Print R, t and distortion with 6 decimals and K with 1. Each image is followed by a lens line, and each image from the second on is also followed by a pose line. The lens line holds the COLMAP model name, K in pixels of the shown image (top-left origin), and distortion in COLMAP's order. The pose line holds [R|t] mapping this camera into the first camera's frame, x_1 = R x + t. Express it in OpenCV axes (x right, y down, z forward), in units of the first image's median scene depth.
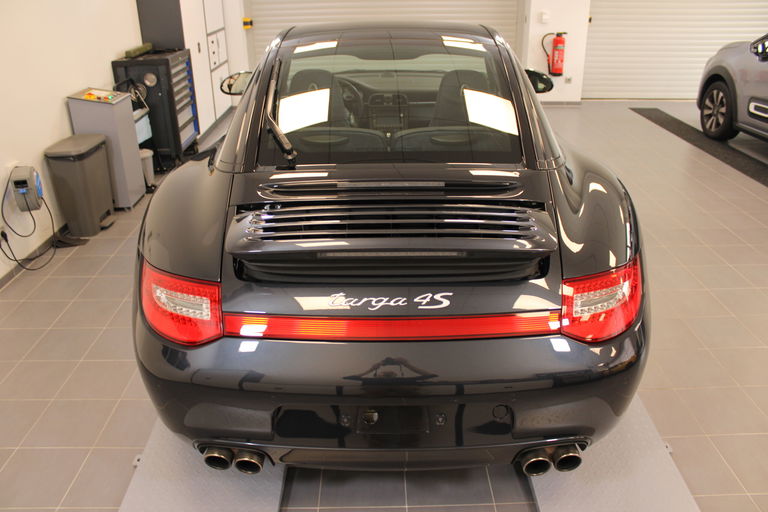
lens RADIAL K [[625.2, 0, 385.9], [0, 625.2, 250.6], [0, 0, 1]] dist [-0.175996, 0.141752]
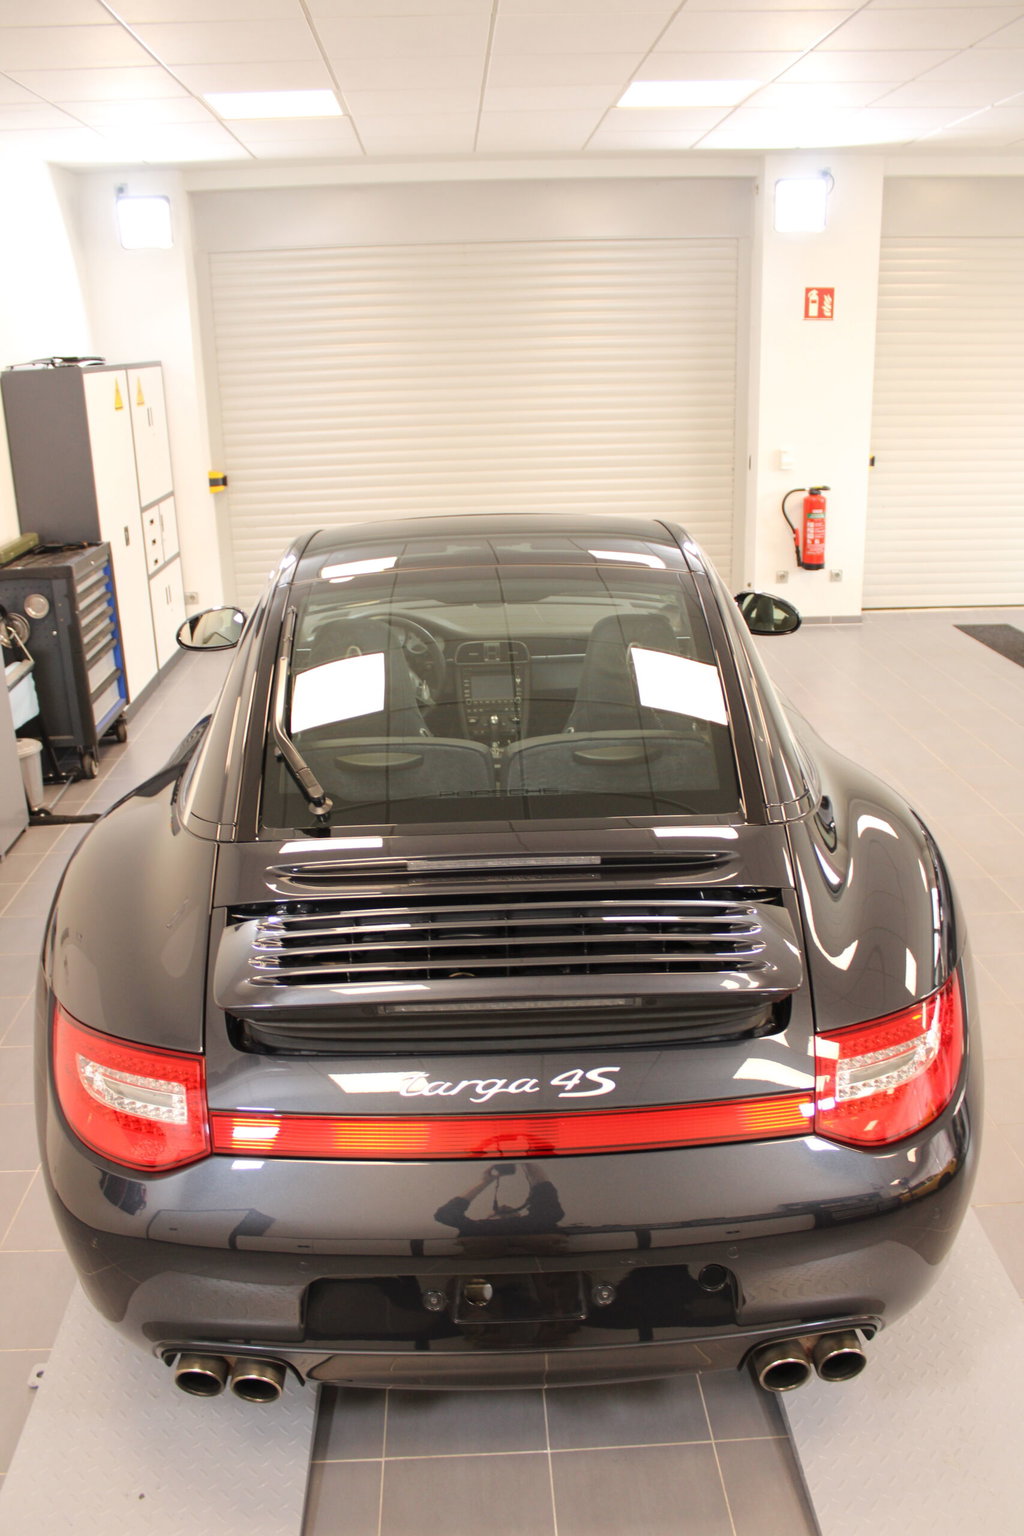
lens RADIAL K [[1250.4, 0, 502.9], [0, 1250.4, 767.9], [0, 0, 1]] dist [-0.175996, 0.141752]
pose [[0.999644, -0.024081, 0.011478, -0.003917], [0.025110, 0.994668, -0.100030, -0.079504], [-0.009008, 0.100282, 0.994918, -0.117212]]
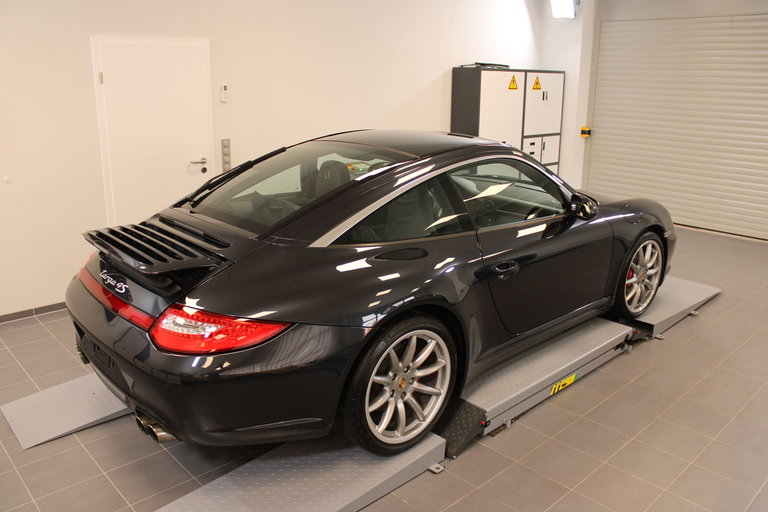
lens RADIAL K [[625.2, 0, 385.9], [0, 625.2, 250.6], [0, 0, 1]] dist [-0.175996, 0.141752]
pose [[0.676729, 0.213804, -0.704504, 1.452058], [-0.322269, 0.946384, -0.022353, -0.177511], [0.661953, 0.242166, 0.709348, 0.251065]]
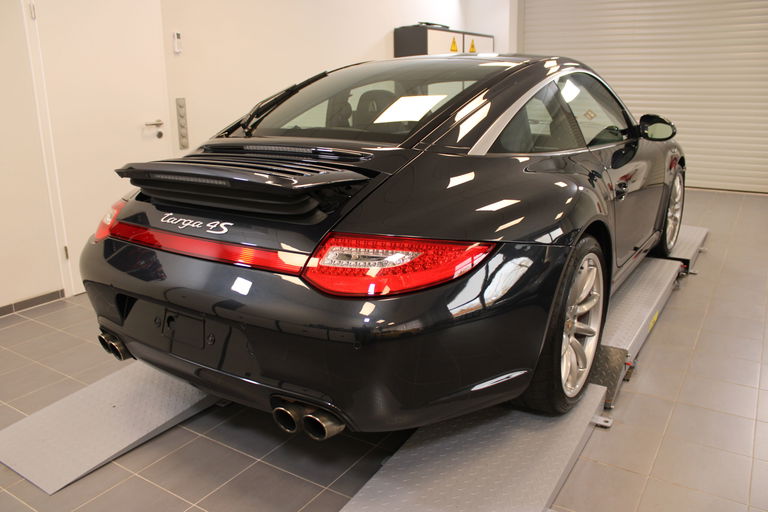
lens RADIAL K [[625.2, 0, 385.9], [0, 625.2, 250.6], [0, 0, 1]] dist [-0.175996, 0.141752]
pose [[0.834629, 0.141010, -0.532457, 0.813062], [-0.222449, 0.970628, -0.091640, 0.135370], [0.503895, 0.194930, 0.841482, 0.183000]]
